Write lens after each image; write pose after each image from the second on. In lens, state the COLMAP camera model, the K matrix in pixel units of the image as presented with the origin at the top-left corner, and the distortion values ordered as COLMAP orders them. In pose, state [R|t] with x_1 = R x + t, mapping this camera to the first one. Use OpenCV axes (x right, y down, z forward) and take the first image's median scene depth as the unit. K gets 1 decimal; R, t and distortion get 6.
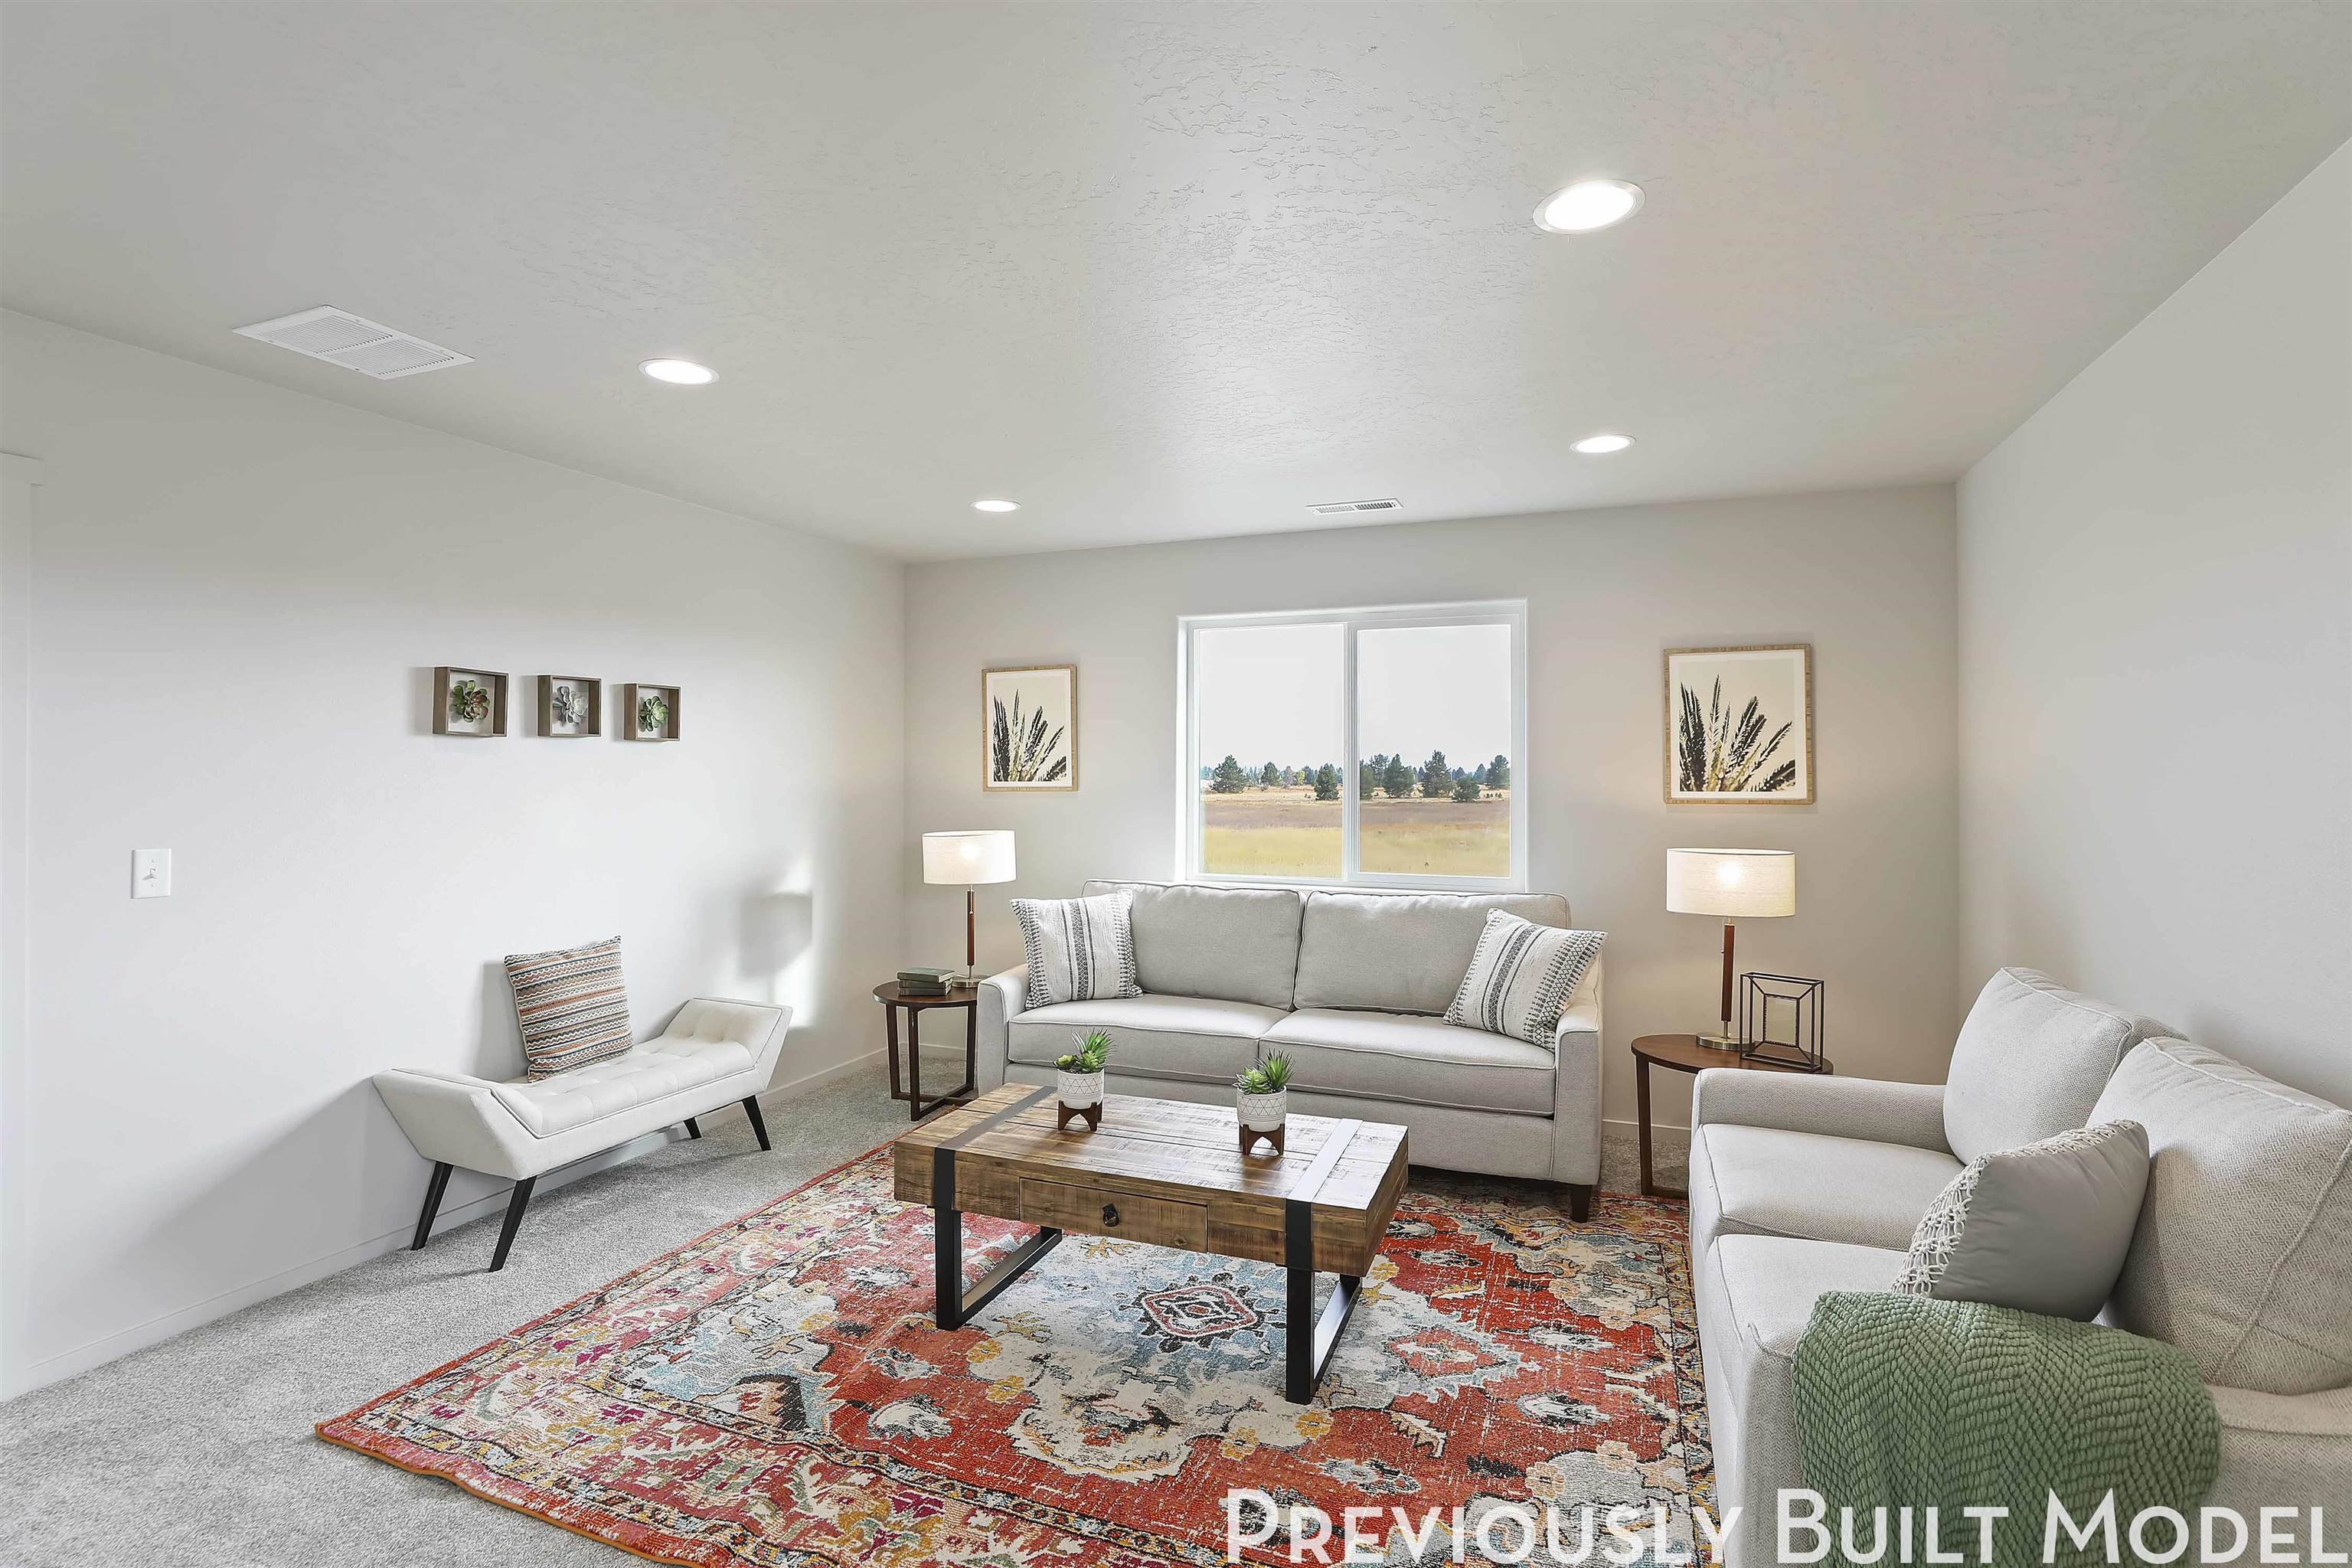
lens RADIAL K [[1116.5, 0, 1175.0], [0, 1116.5, 777.7], [0, 0, 1]] dist [-0.020506, -0.000147]
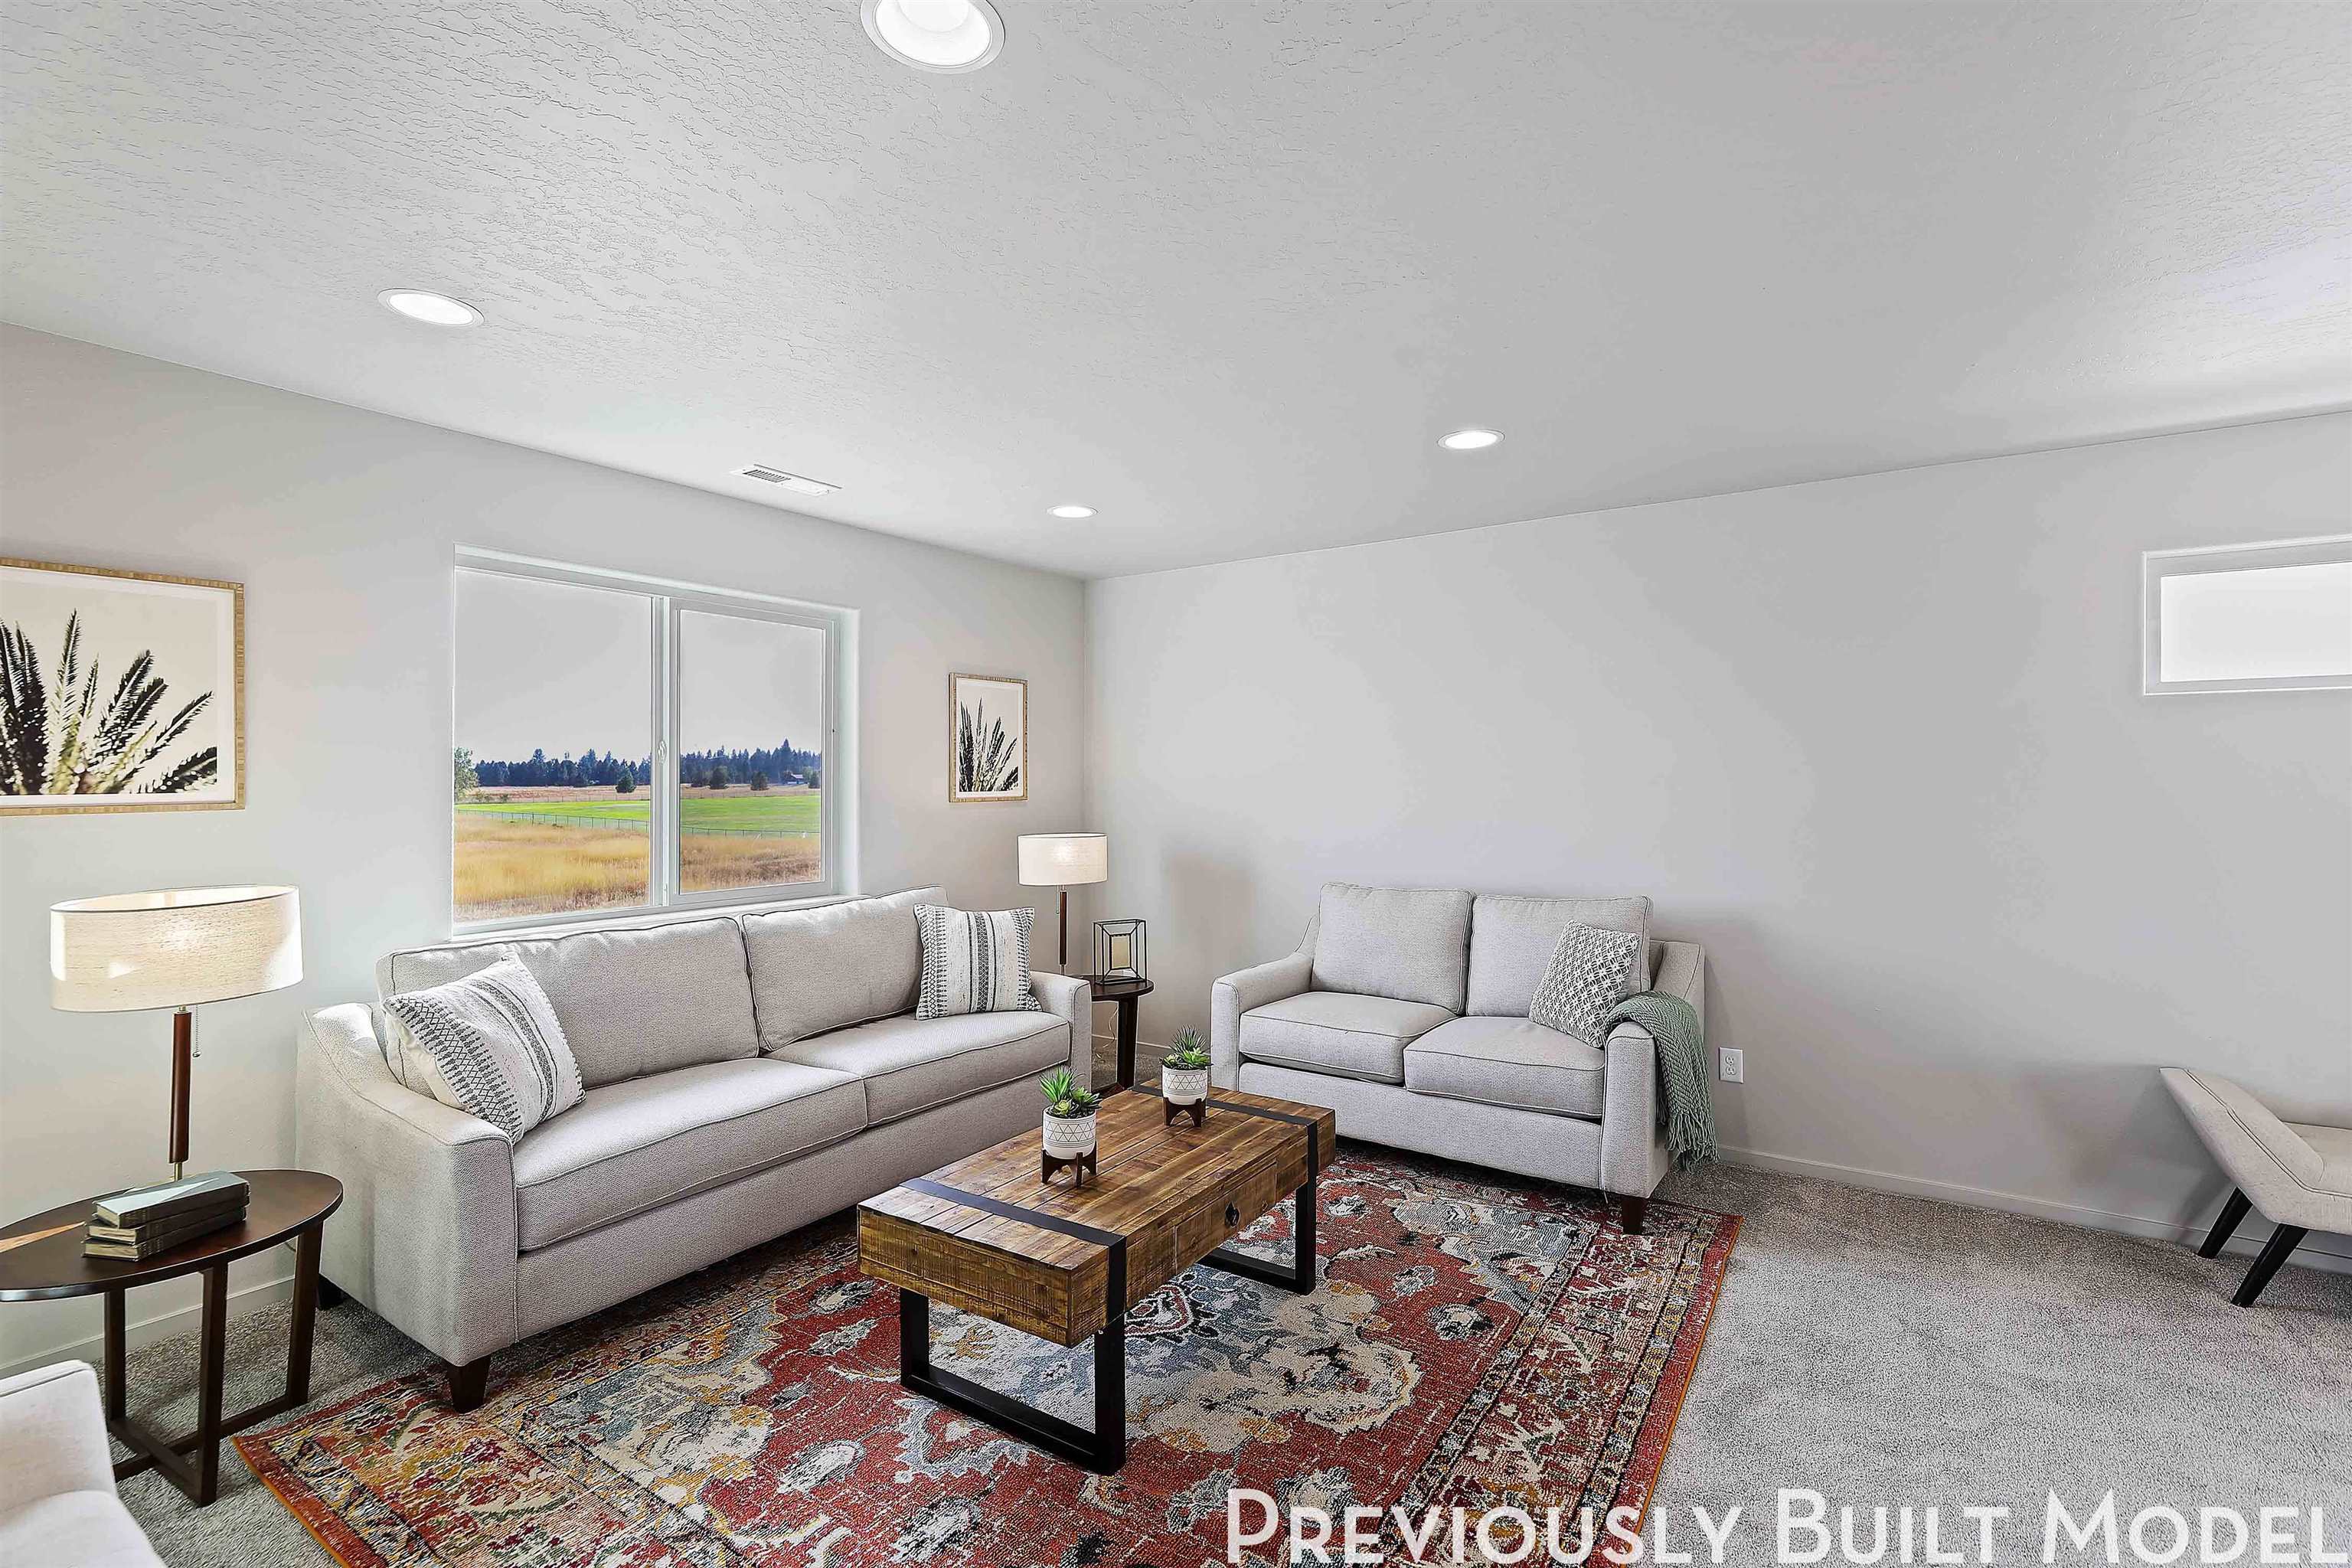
lens RADIAL K [[1064.1, 0, 1172.5], [0, 1064.1, 780.6], [0, 0, 1]] dist [0.015919, 0.000019]
pose [[0.217272, -0.009099, 0.976069, -0.643706], [-0.005952, 0.999926, 0.010646, -0.013762], [-0.976093, -0.008123, 0.217202, 0.527858]]
